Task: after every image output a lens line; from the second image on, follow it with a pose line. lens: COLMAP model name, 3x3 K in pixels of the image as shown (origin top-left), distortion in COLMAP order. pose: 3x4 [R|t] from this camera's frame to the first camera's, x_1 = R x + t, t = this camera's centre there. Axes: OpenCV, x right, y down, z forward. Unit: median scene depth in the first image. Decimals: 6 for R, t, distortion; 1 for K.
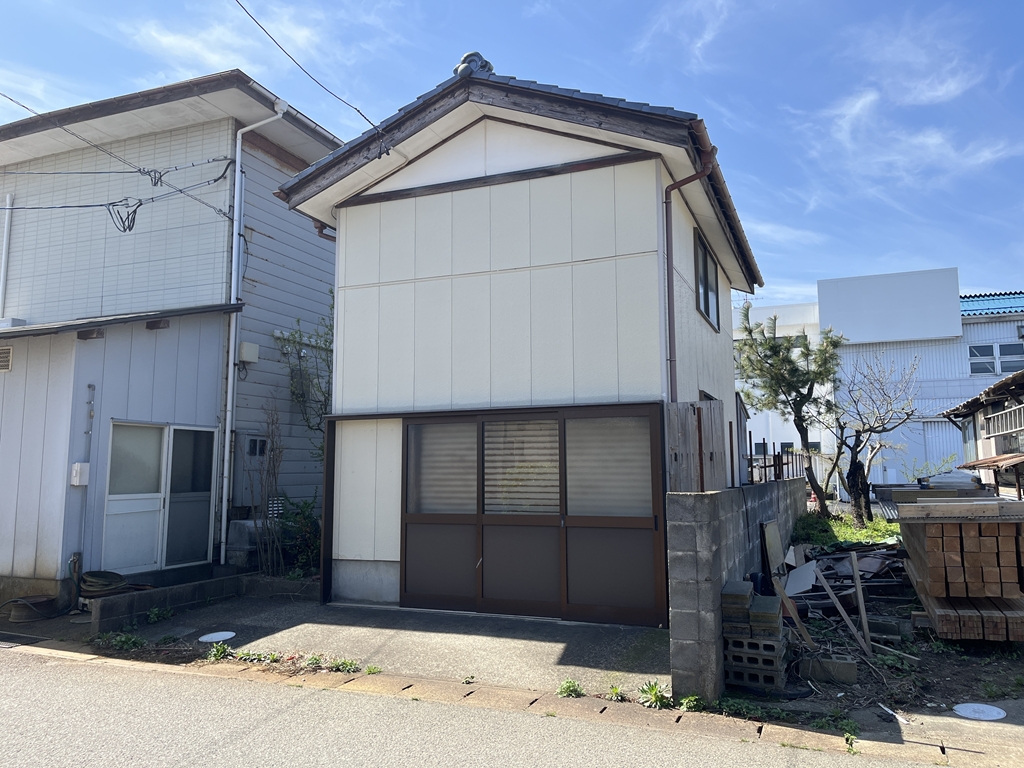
lens RADIAL K [[775.2, 0, 504.3], [0, 775.2, 381.0], [0, 0, 1]] dist [0.027415, -0.000855]
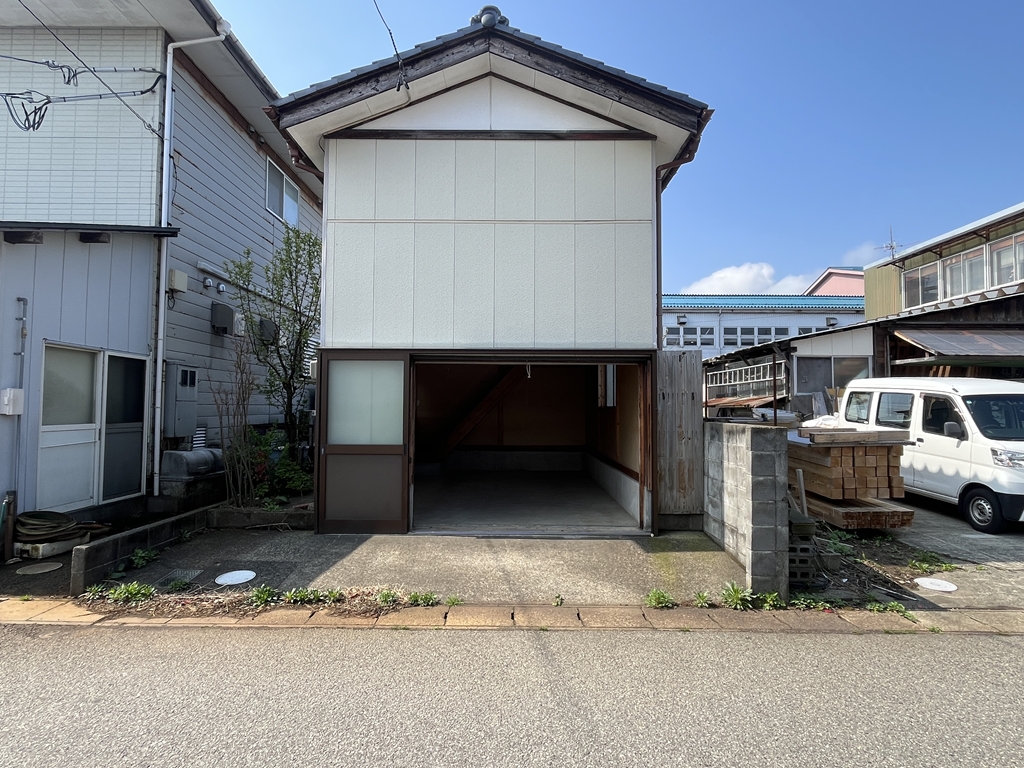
lens RADIAL K [[565.4, 0, 502.9], [0, 565.4, 390.1], [0, 0, 1]] dist [-0.009065, 0.001345]
pose [[0.925692, 0.024517, 0.377483, -0.276951], [-0.056350, 0.995701, 0.073516, 0.031348], [-0.374058, -0.089324, 0.923094, 0.234389]]
